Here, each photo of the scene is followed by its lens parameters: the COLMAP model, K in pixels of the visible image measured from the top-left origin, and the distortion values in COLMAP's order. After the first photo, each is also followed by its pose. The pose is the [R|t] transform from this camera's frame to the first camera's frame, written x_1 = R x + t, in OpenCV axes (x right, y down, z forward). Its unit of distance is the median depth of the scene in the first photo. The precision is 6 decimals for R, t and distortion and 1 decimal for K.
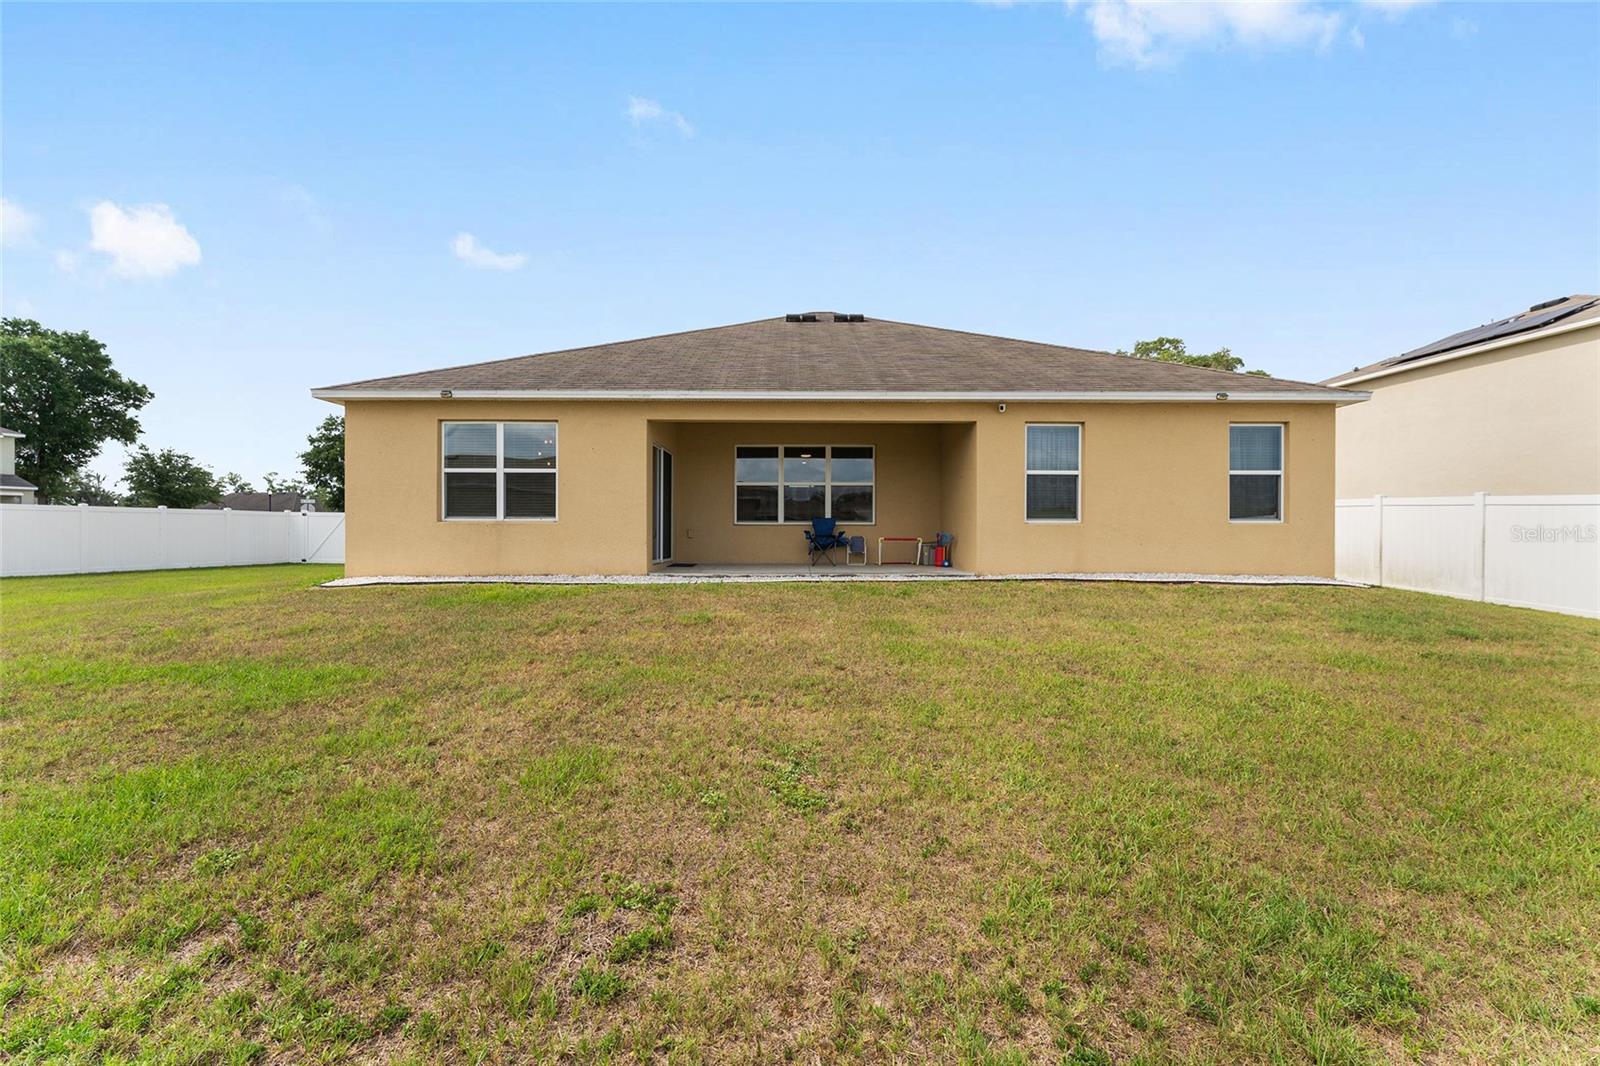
lens RADIAL K [[643.8, 0, 800.9], [0, 643.8, 532.0], [0, 0, 1]] dist [0.003104, -0.000597]
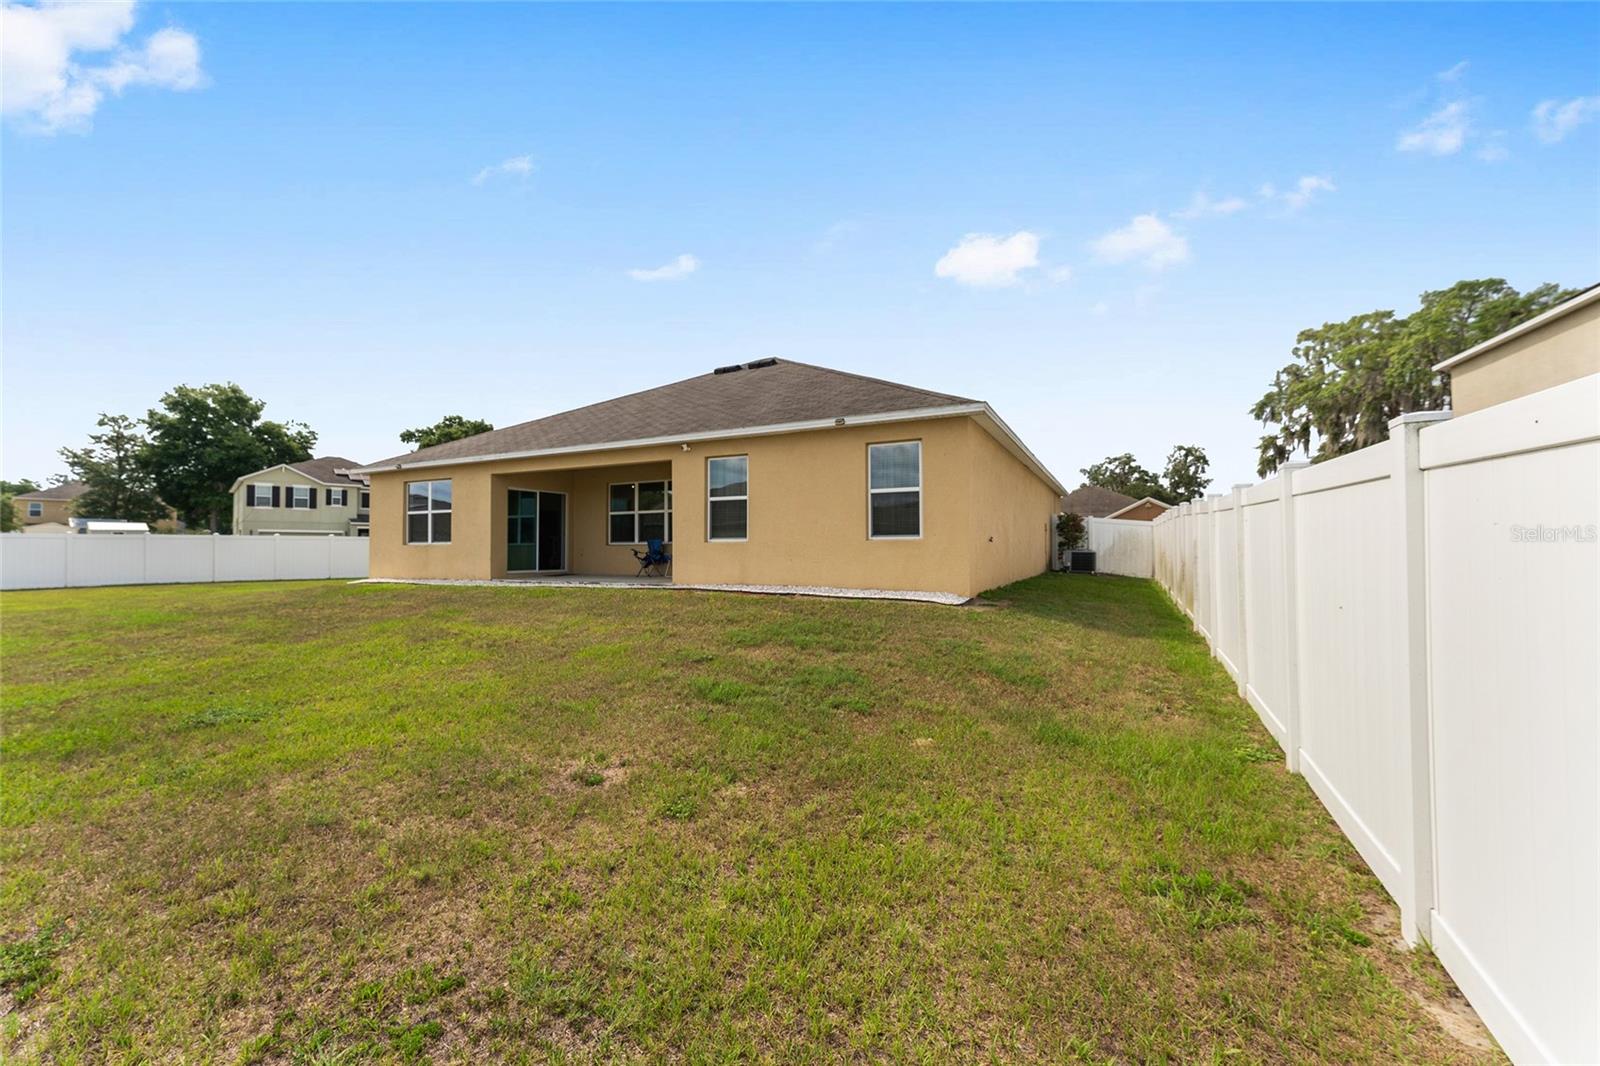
lens RADIAL K [[643.8, 0, 795.6], [0, 643.8, 528.7], [0, 0, 1]] dist [0.003104, -0.000597]
pose [[0.887369, -0.021011, -0.460582, 1.033449], [0.006494, 0.999432, -0.033081, 0.002413], [0.461015, 0.026364, 0.887001, 0.022573]]
